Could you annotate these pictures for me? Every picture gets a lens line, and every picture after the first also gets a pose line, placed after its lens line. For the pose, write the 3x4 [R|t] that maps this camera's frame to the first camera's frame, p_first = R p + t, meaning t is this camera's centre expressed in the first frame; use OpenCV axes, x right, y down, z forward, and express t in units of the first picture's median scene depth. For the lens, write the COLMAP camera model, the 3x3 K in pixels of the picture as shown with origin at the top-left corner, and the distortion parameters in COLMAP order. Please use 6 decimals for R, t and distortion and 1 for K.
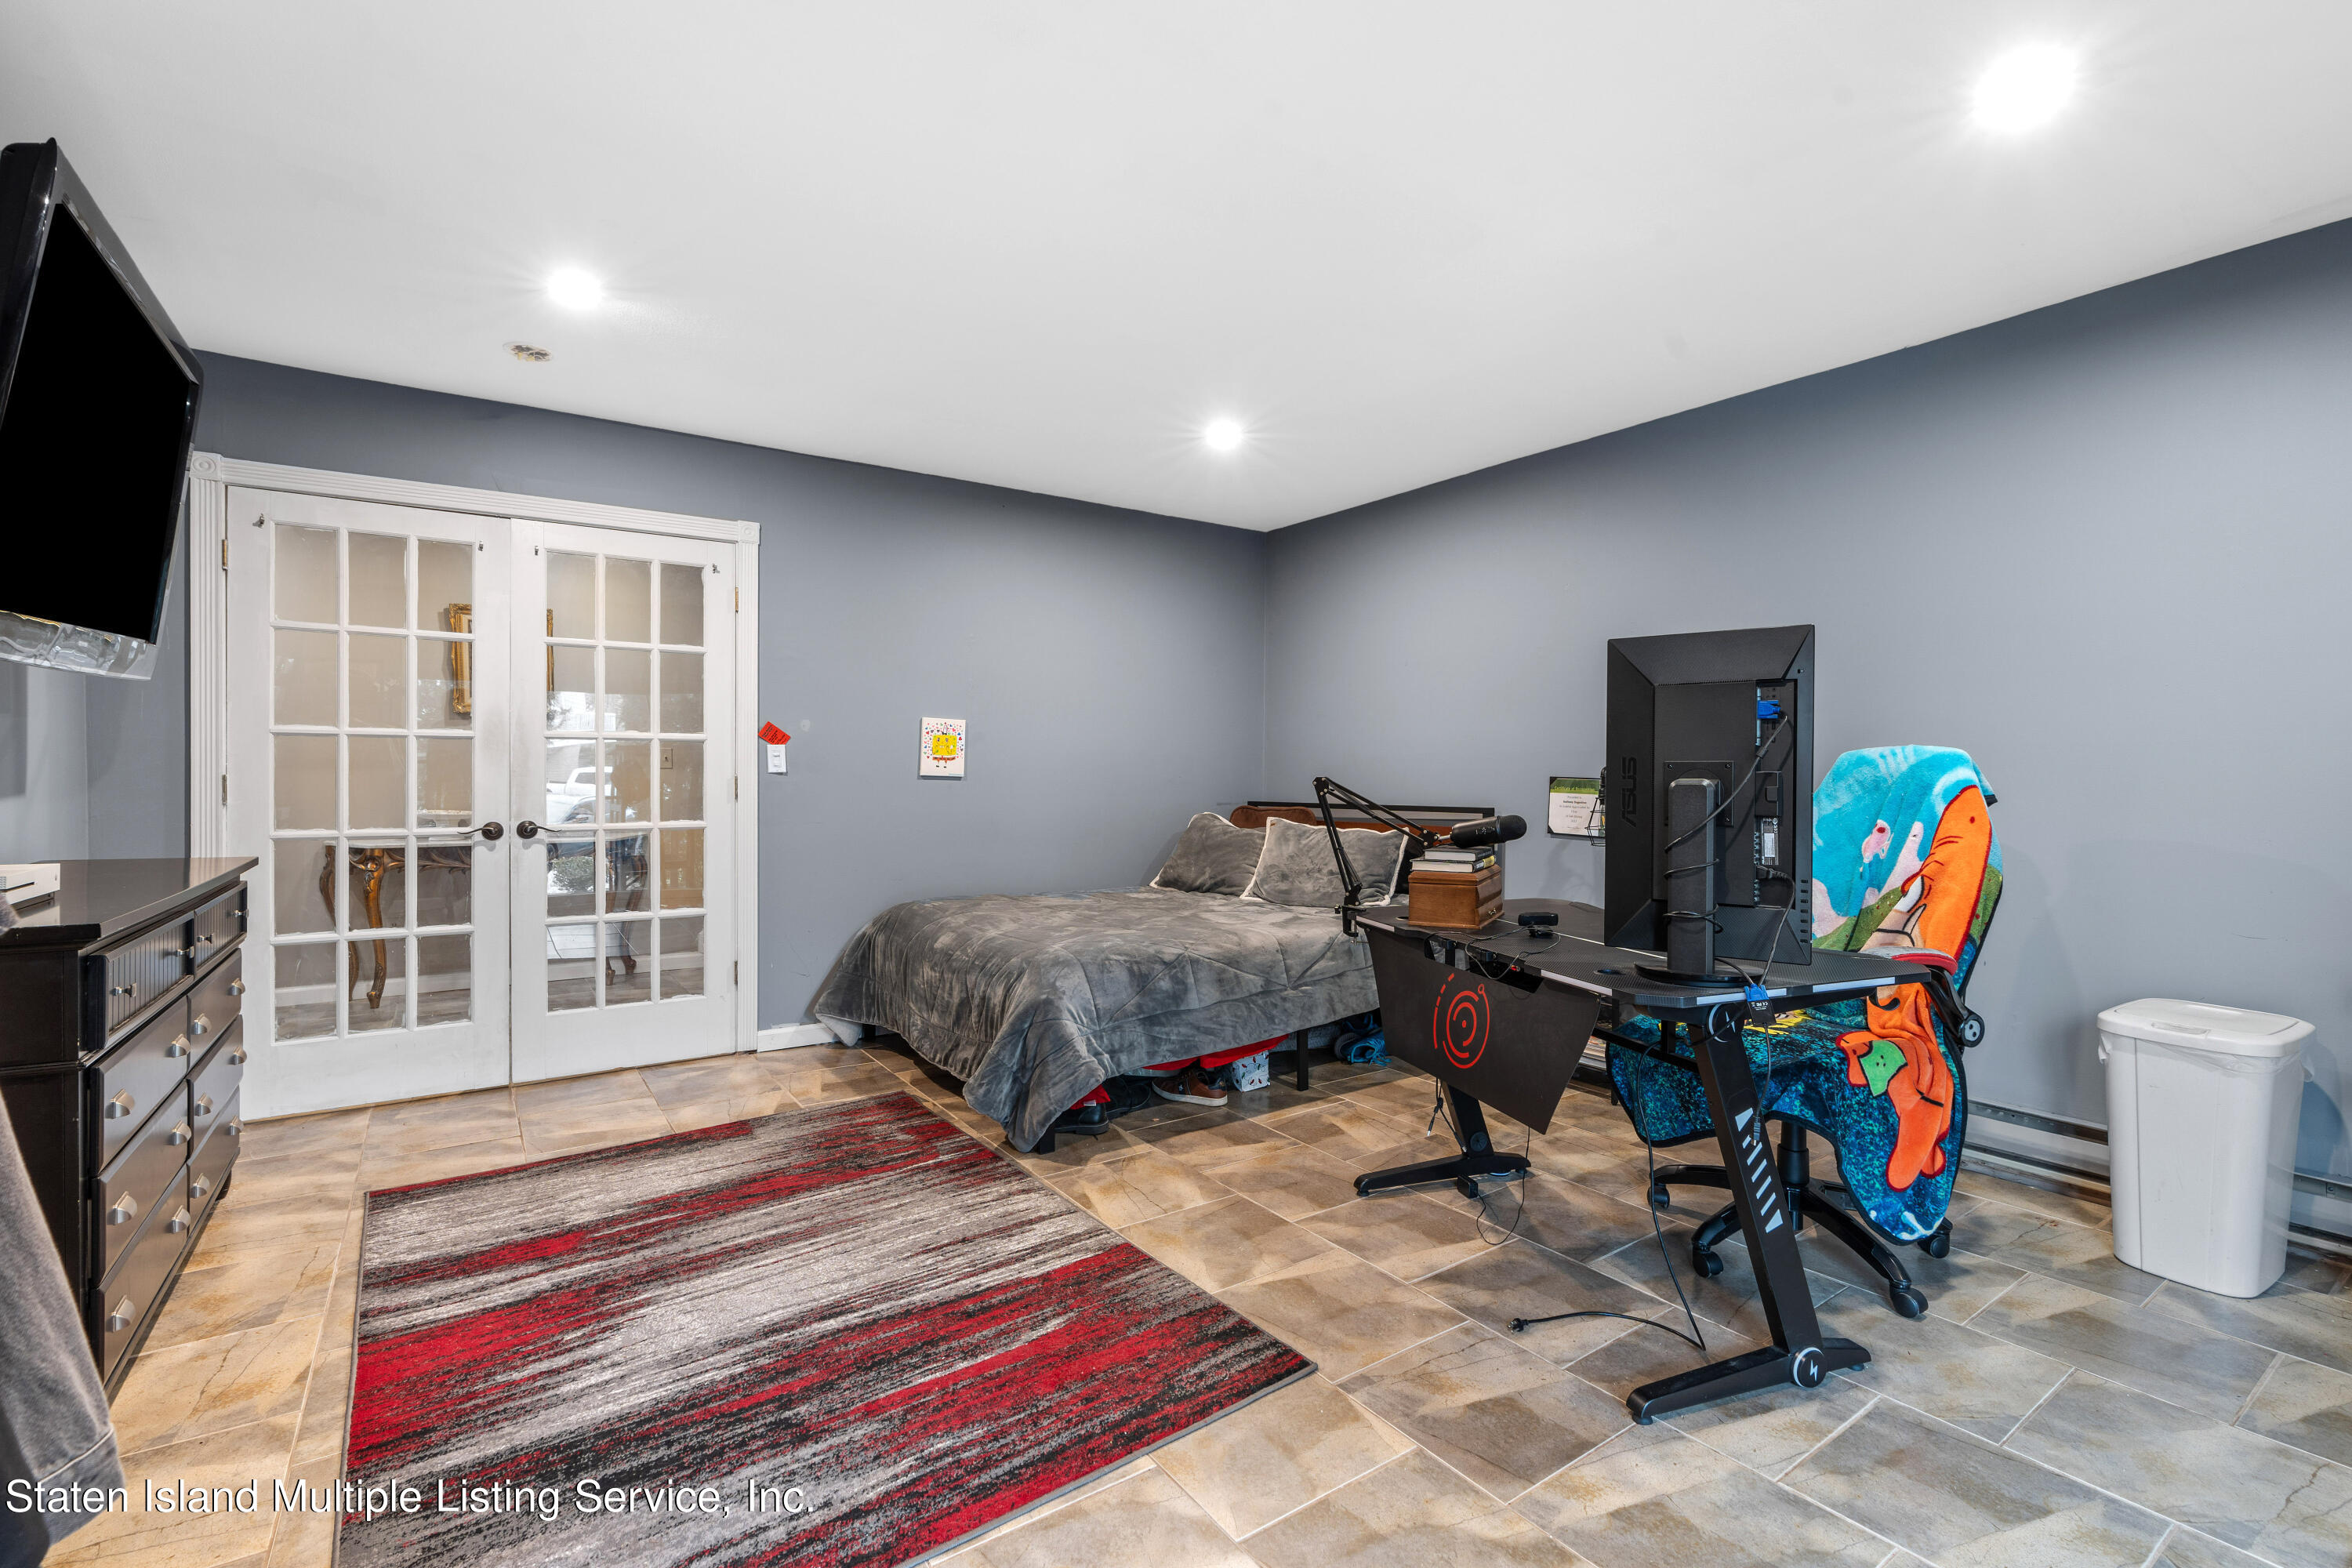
lens RADIAL K [[1056.6, 0, 1178.6], [0, 1056.6, 773.7], [0, 0, 1]] dist [-0.010744, 0.003428]
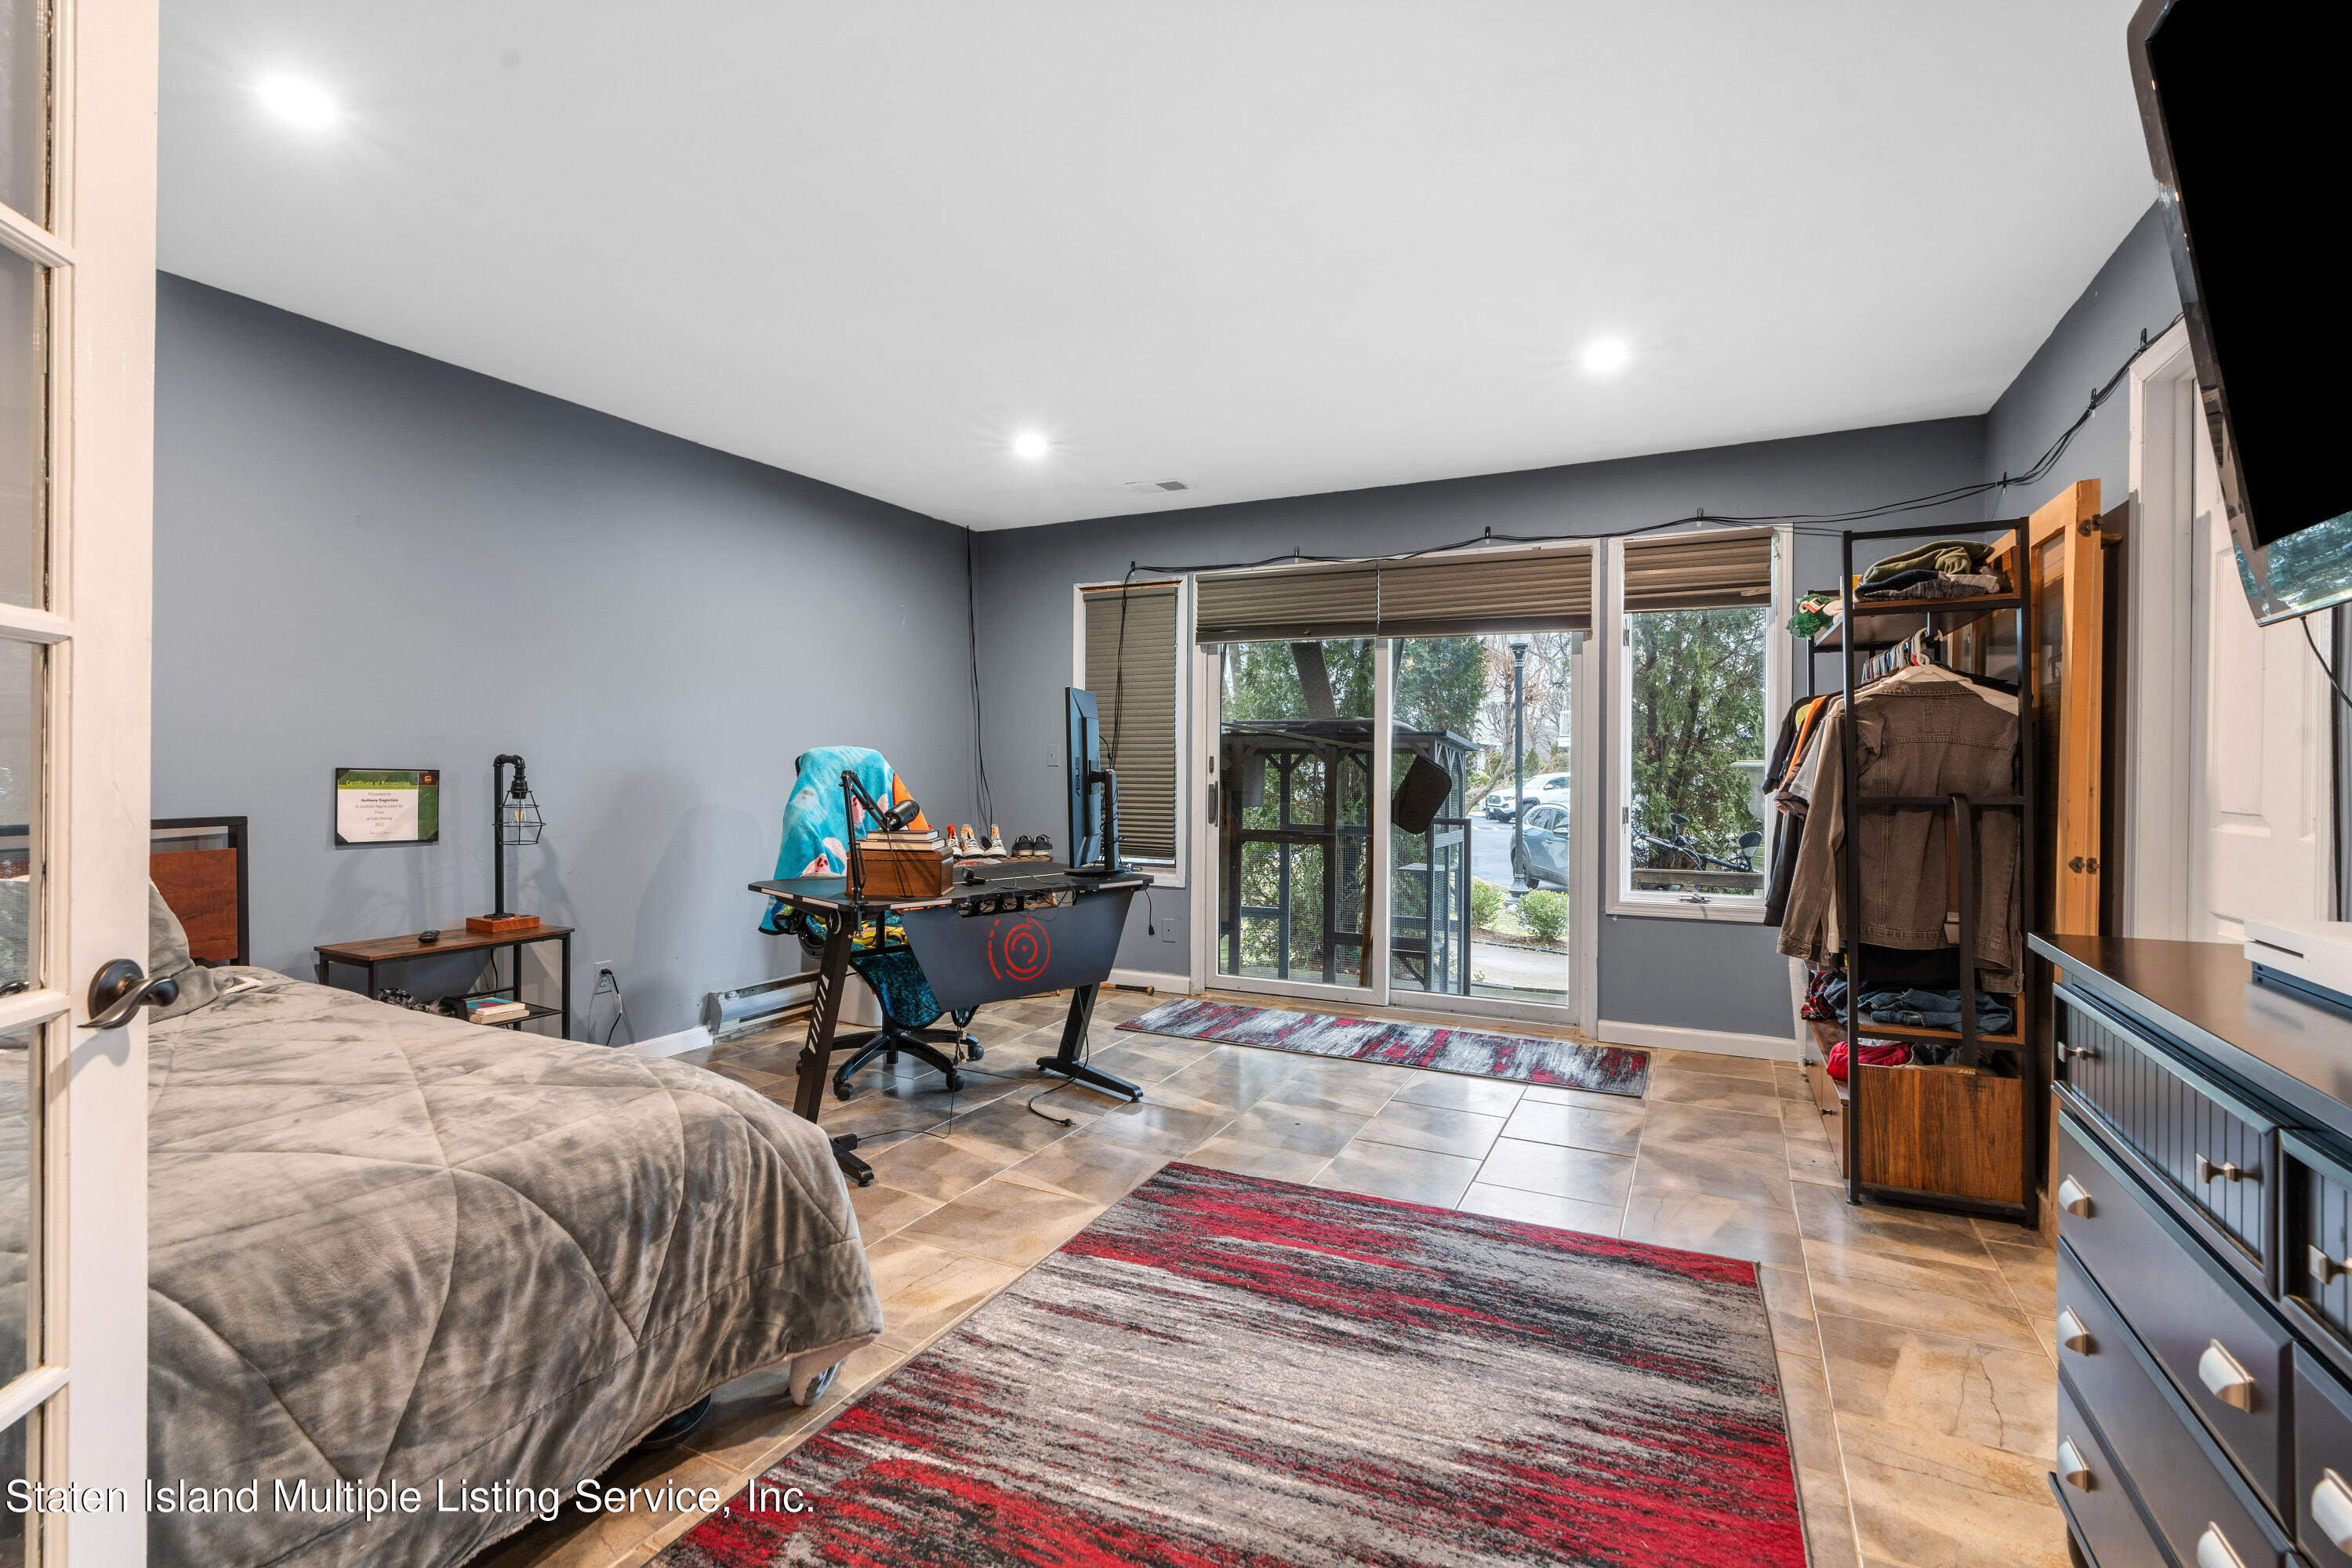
lens RADIAL K [[1056.6, 0, 1177.4], [0, 1056.6, 778.3], [0, 0, 1]] dist [-0.010744, 0.003428]
pose [[-0.478327, -0.015562, 0.878044, -1.066069], [-0.004851, 0.999875, 0.015078, -0.007665], [-0.878168, 0.002953, -0.478343, 1.535023]]
